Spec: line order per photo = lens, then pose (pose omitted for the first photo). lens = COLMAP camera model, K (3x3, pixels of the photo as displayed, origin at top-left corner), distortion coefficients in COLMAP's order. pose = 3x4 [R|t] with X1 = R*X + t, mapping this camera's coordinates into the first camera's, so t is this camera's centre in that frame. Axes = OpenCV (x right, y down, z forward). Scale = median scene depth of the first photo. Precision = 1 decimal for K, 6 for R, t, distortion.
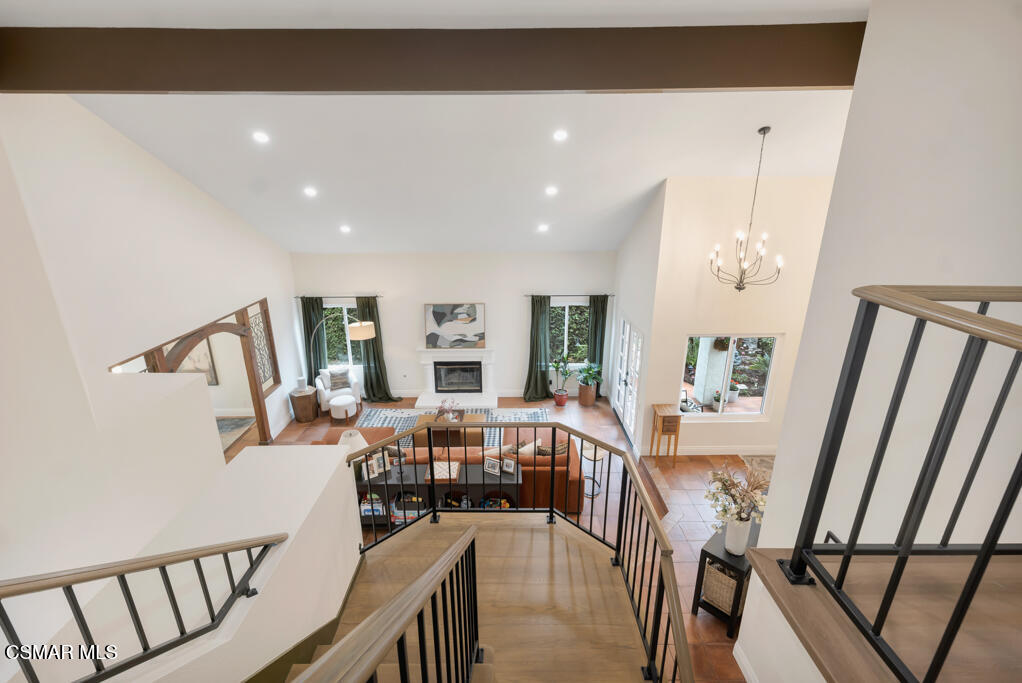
lens RADIAL K [[447.8, 0, 511.0], [0, 447.8, 341.5], [0, 0, 1]] dist [0.000058, -0.000035]
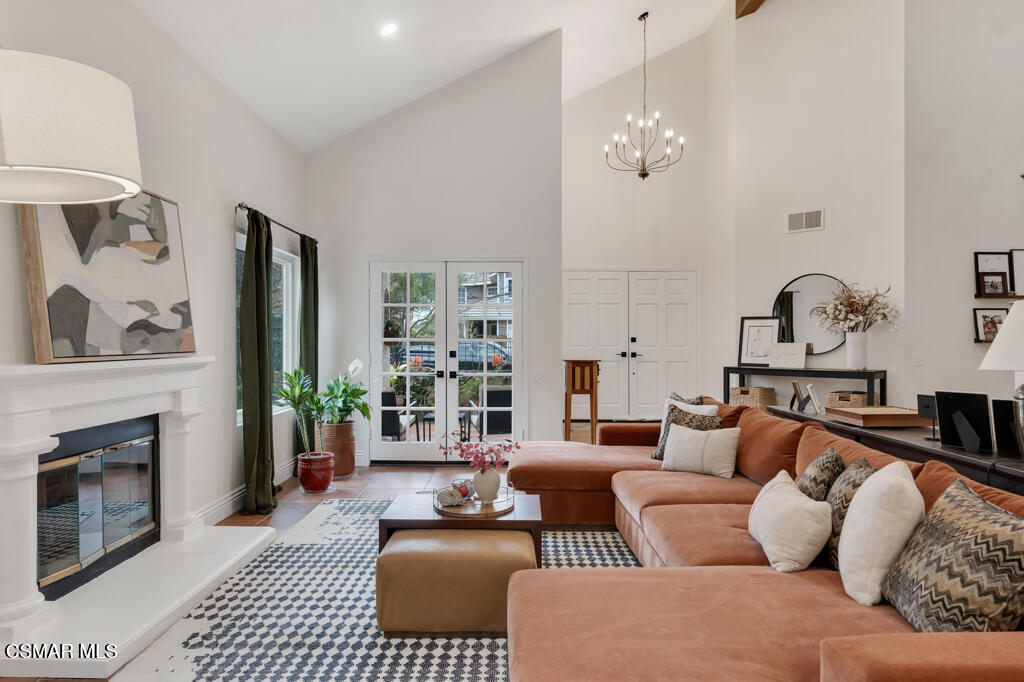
lens RADIAL K [[654.8, 0, 512.0], [0, 654.8, 341.0], [0, 0, 1]] dist [-0.002613, -0.000458]
pose [[0.015623, 0.004760, 0.999867, -0.482815], [0.316065, 0.948691, -0.009455, 0.075229], [-0.948609, 0.316170, 0.013317, 0.801518]]
